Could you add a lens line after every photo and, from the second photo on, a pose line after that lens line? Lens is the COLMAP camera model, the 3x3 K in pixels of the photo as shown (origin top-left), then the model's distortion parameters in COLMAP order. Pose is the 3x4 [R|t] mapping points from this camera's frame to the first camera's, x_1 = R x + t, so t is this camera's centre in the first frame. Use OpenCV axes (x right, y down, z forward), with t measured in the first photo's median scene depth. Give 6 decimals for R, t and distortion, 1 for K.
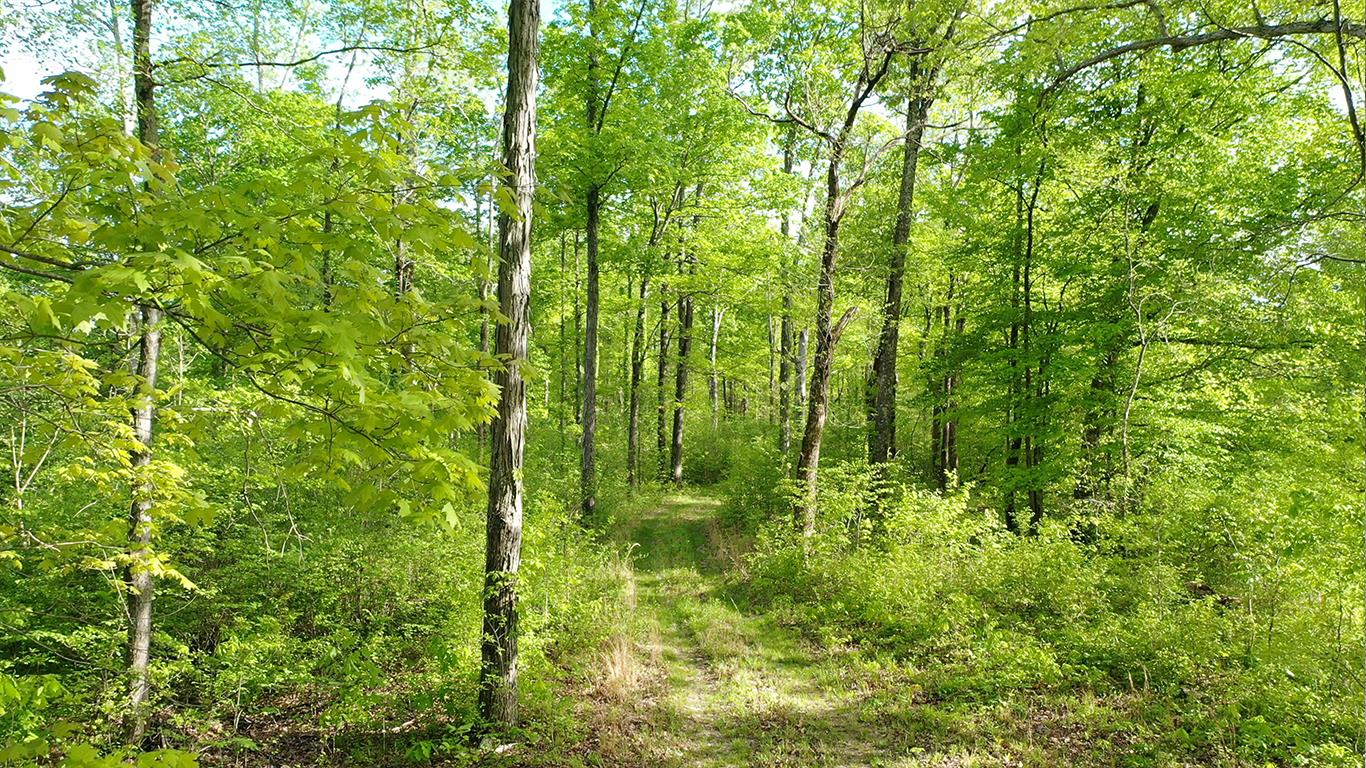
lens RADIAL K [[1080.3, 0, 683.2], [0, 1080.3, 379.7], [0, 0, 1]] dist [-0.019266, -0.001954]
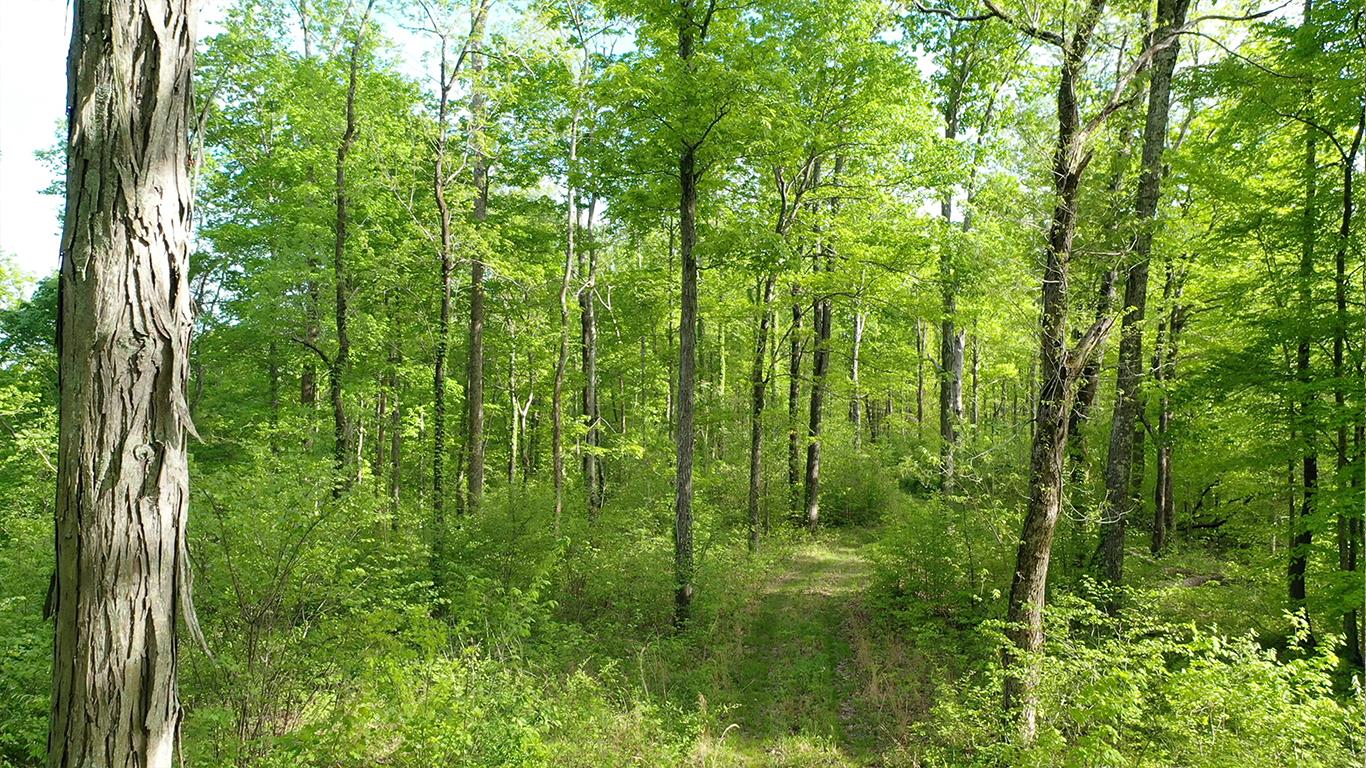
lens RADIAL K [[1080.3, 0, 689.6], [0, 1080.3, 390.2], [0, 0, 1]] dist [-0.019266, -0.001954]
pose [[0.992523, -0.003797, -0.121995, 0.002643], [0.004883, 0.999951, 0.008602, -0.017540], [0.121957, -0.009133, 0.992493, 0.198363]]
